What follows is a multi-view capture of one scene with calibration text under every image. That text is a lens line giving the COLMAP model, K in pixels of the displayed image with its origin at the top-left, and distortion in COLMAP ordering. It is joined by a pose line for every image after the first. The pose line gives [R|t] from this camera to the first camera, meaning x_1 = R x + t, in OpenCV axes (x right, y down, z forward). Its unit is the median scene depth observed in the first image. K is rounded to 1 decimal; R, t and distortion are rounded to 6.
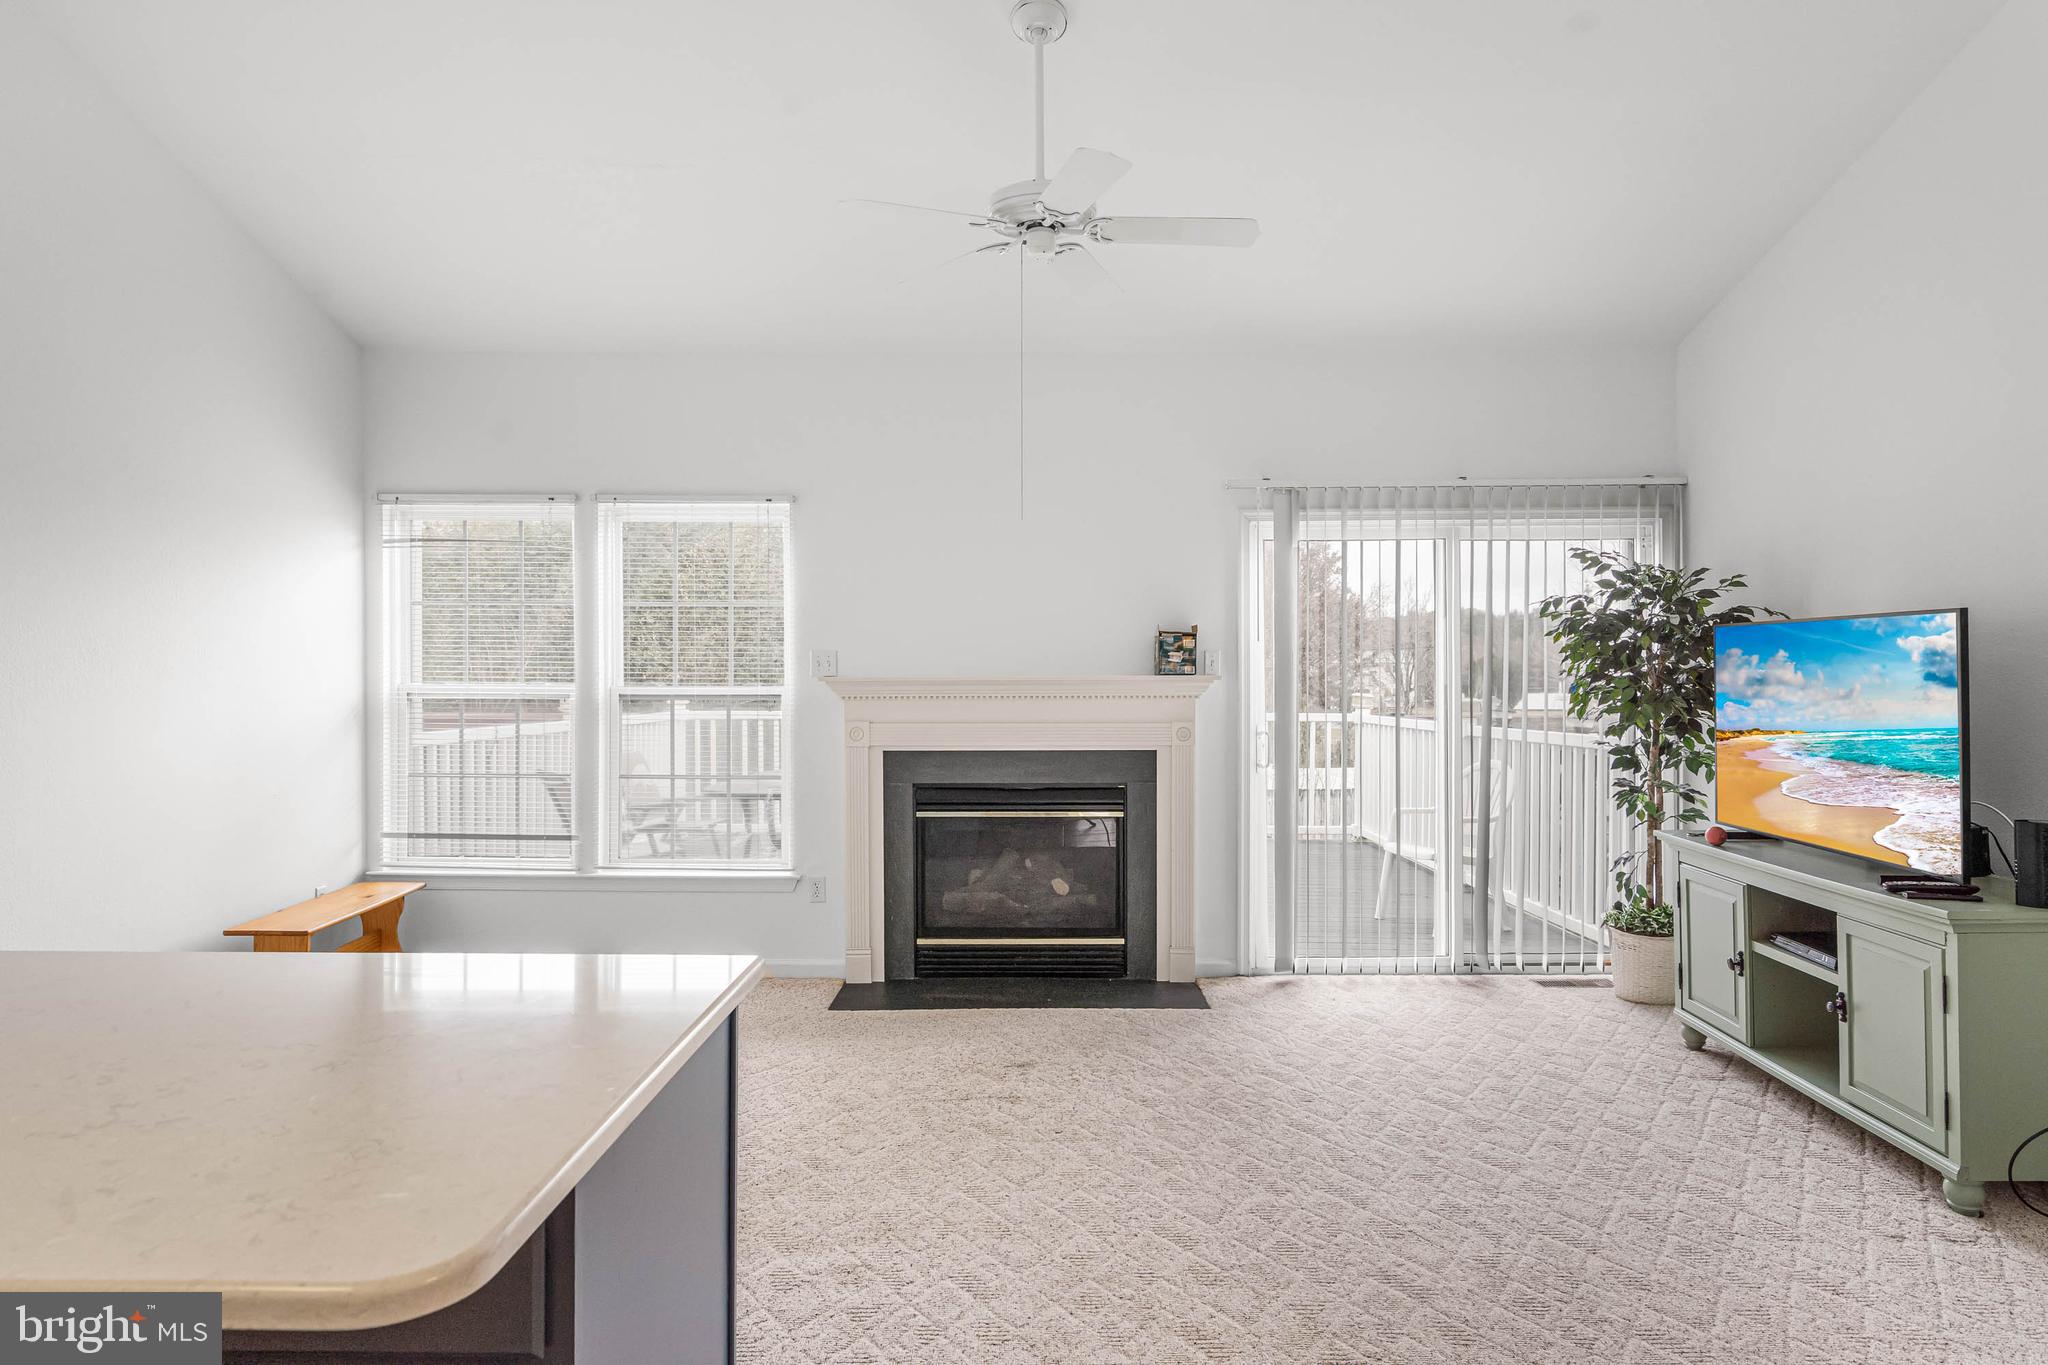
lens RADIAL K [[1209.2, 0, 1025.0], [0, 1209.2, 658.1], [0, 0, 1]] dist [-0.025403, 0.000029]
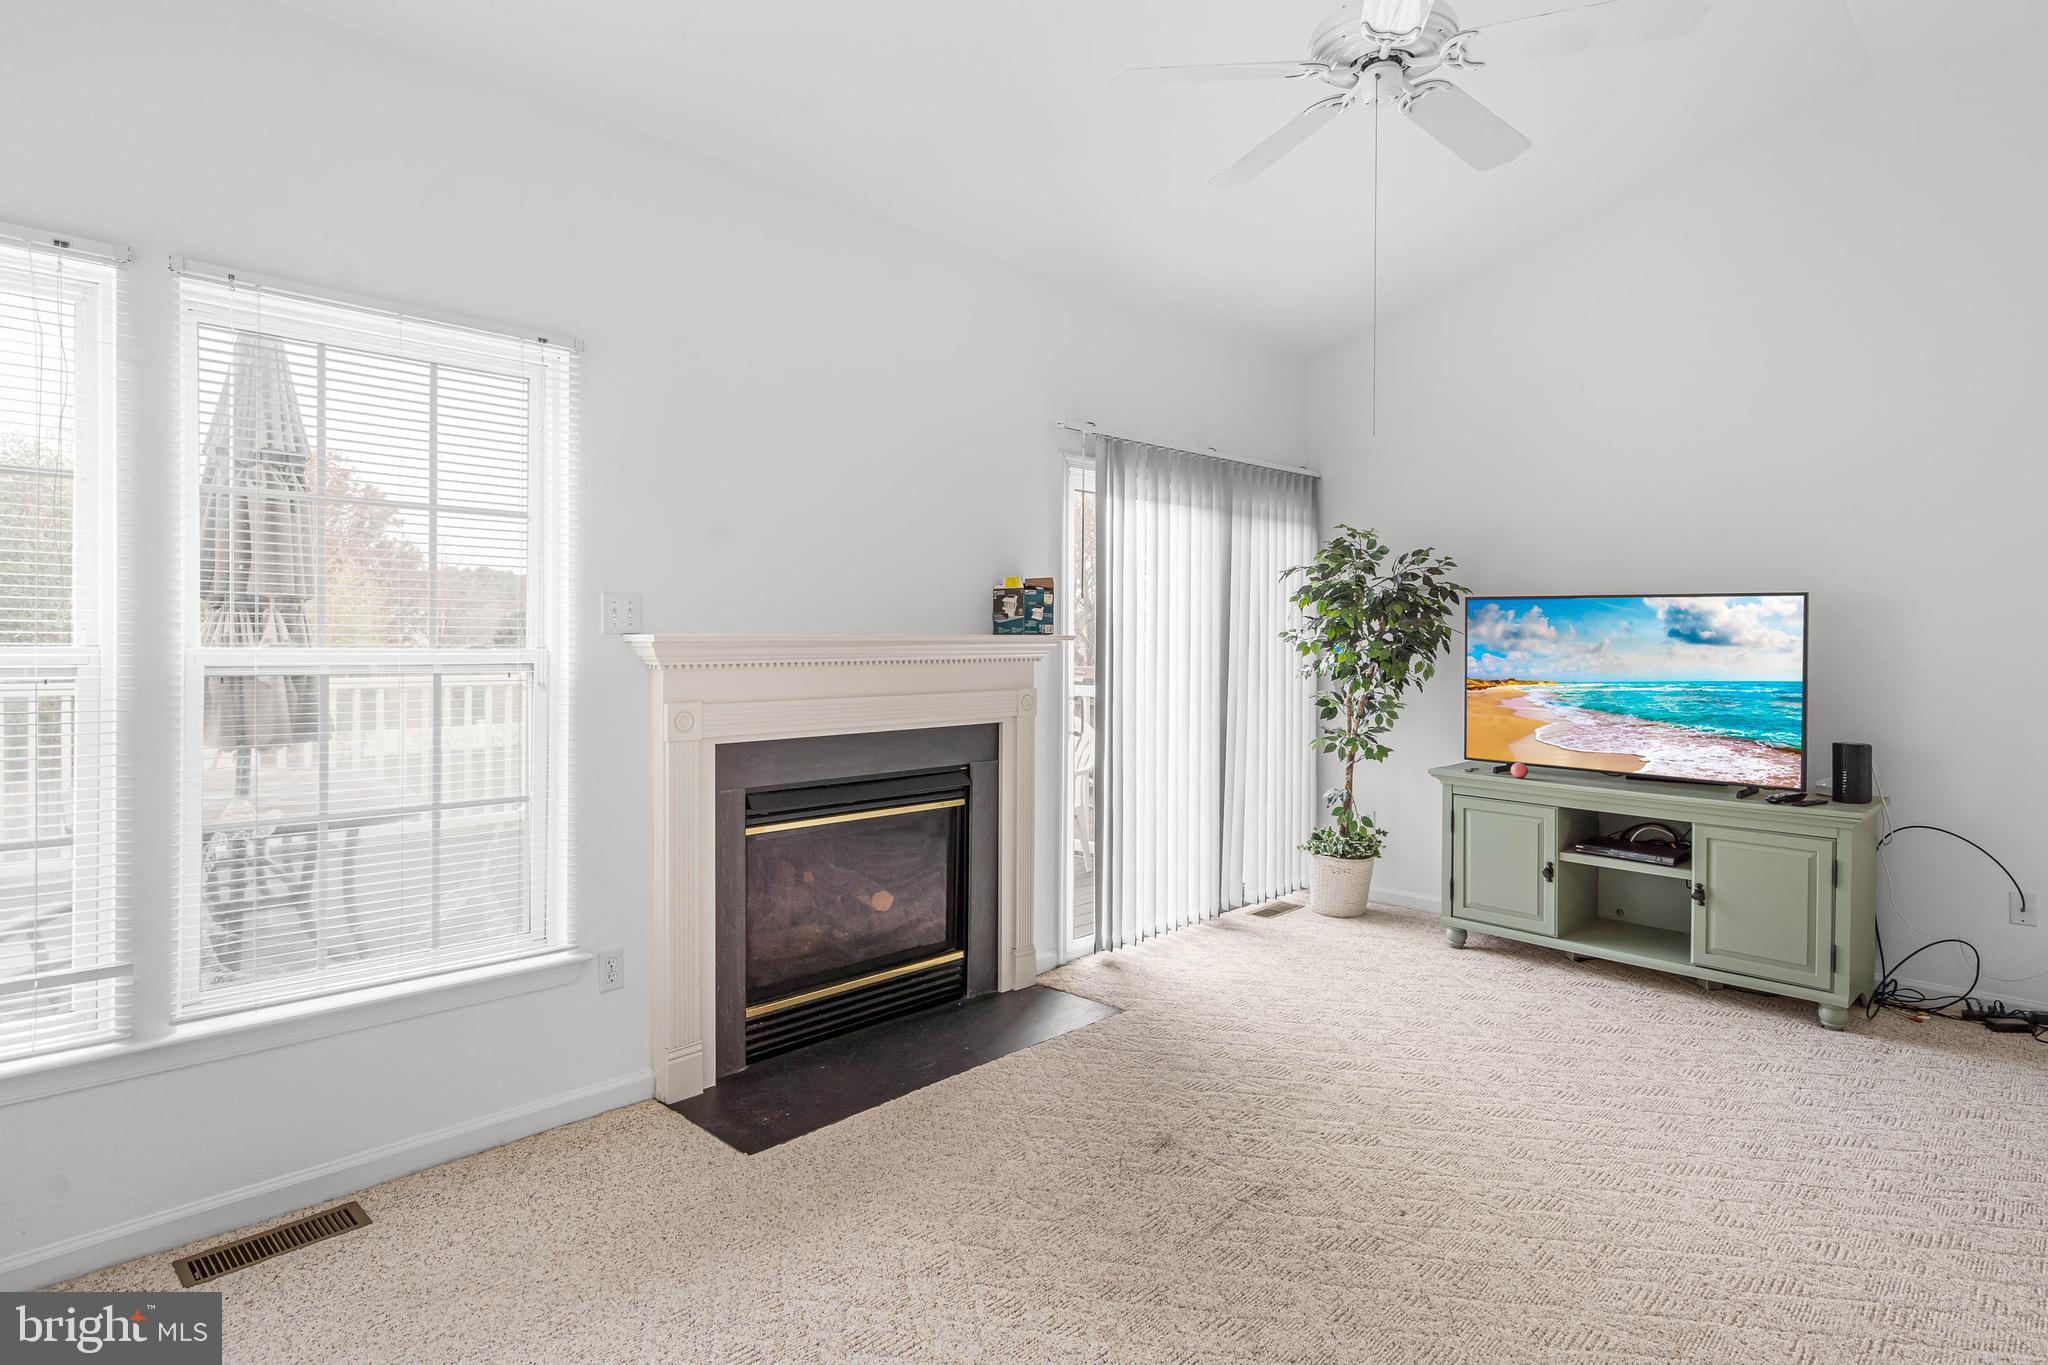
lens RADIAL K [[1085.5, 0, 1049.2], [0, 1085.5, 642.6], [0, 0, 1]] dist [-0.001166, -0.000615]
pose [[0.715151, -0.001362, 0.698969, -0.444803], [-0.004718, 0.999966, 0.006776, 0.016026], [-0.698954, -0.008143, 0.715120, 0.475339]]
